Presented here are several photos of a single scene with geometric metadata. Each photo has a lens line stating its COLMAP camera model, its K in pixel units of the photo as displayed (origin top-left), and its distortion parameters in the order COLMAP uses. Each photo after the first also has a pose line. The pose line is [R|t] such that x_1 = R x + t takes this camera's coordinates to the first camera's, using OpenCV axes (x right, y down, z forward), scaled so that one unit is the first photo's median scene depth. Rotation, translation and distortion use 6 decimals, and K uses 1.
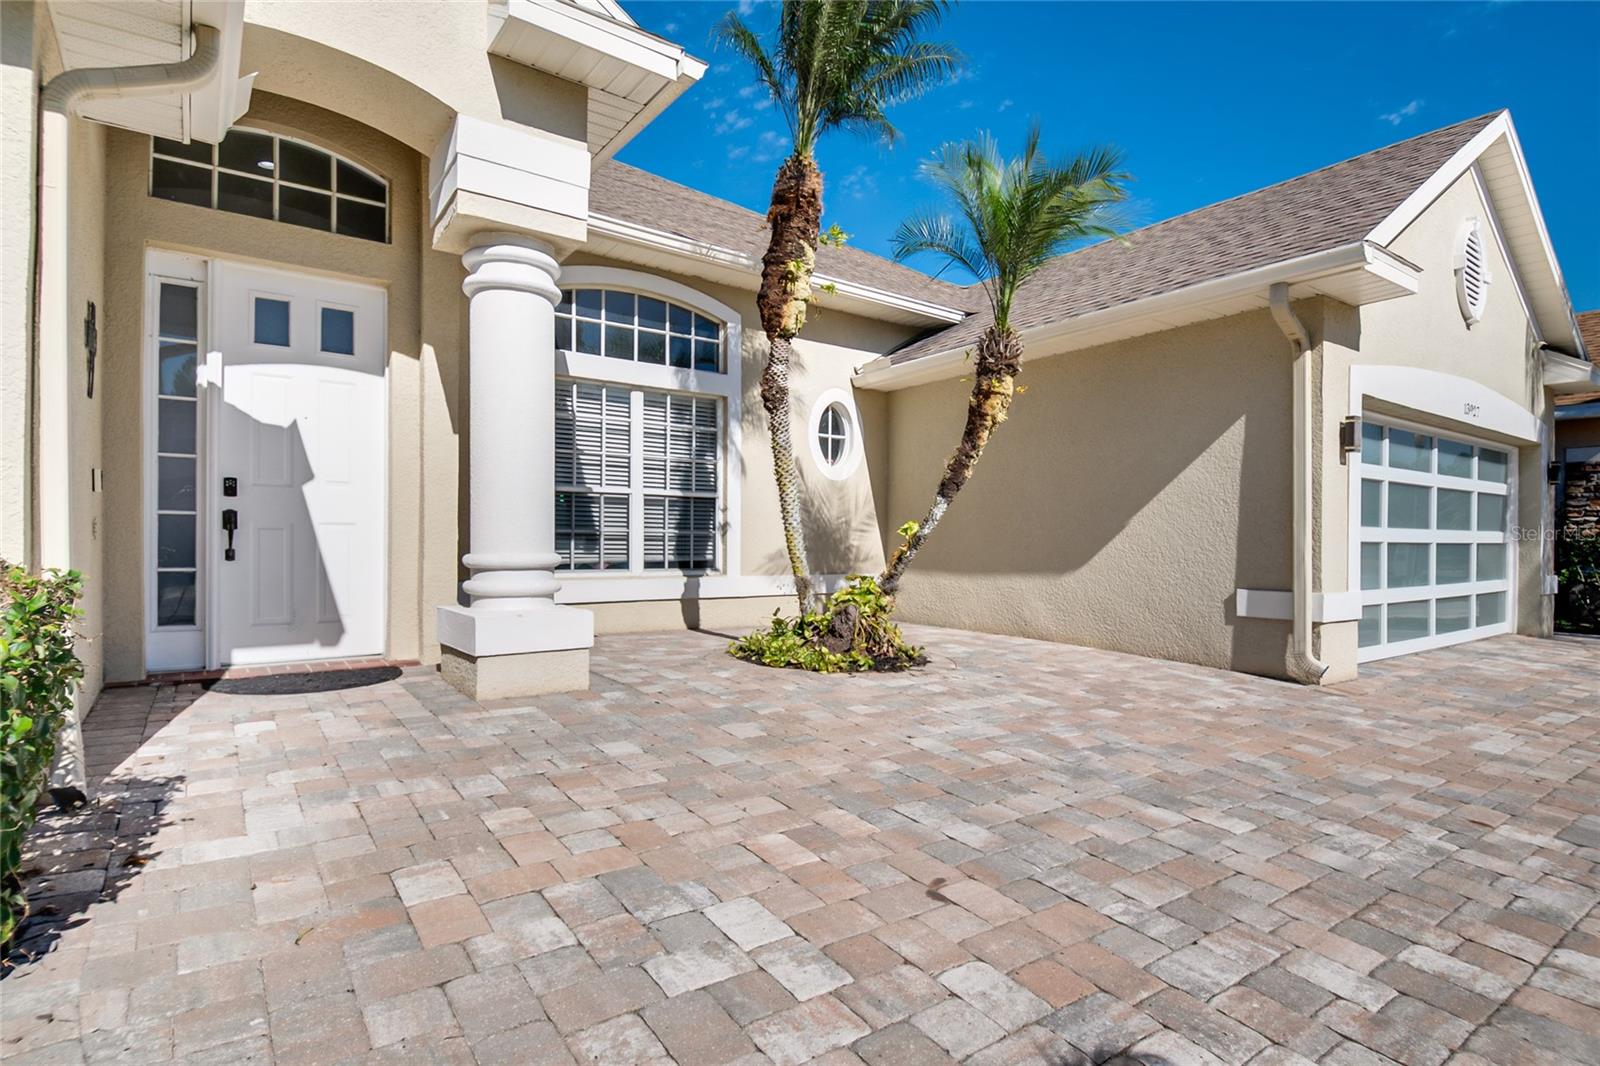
lens RADIAL K [[819.7, 0, 811.9], [0, 819.7, 554.2], [0, 0, 1]] dist [0.005041, -0.007580]
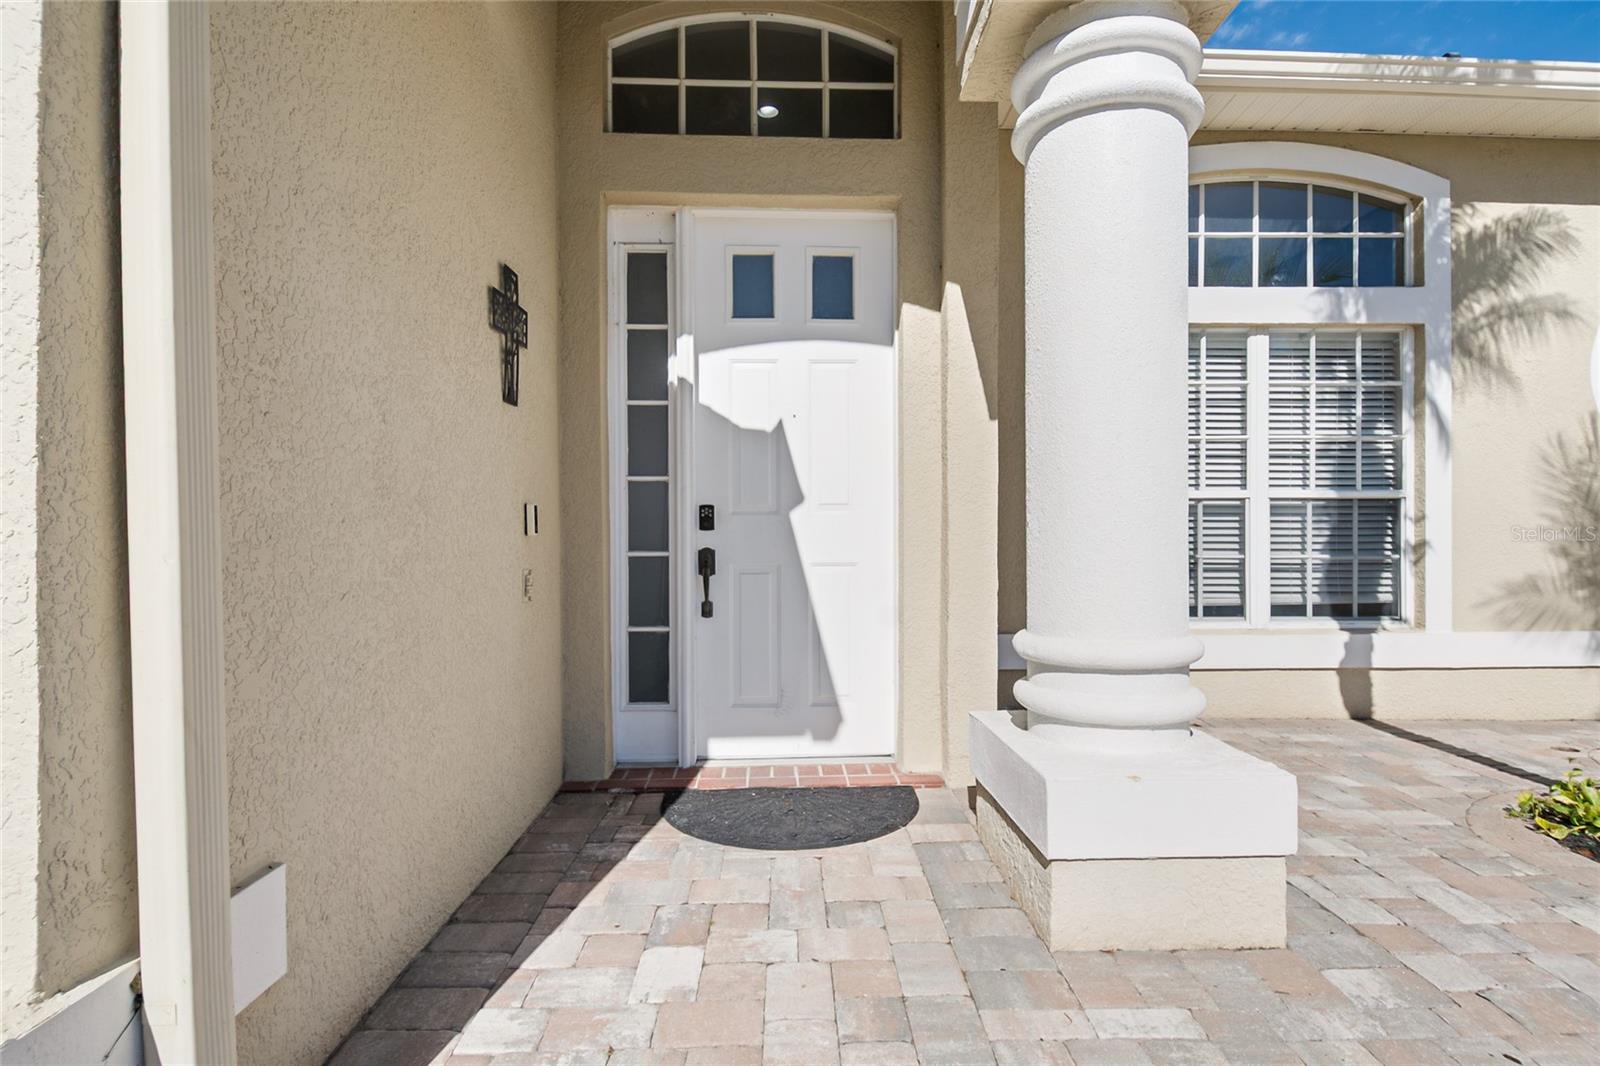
lens RADIAL K [[819.7, 0, 796.5], [0, 819.7, 540.6], [0, 0, 1]] dist [0.005041, -0.007580]
pose [[0.812888, -0.010599, -0.582324, -0.198193], [0.001384, 0.999867, -0.016267, -0.045523], [0.582419, 0.012417, 0.812794, 0.414677]]
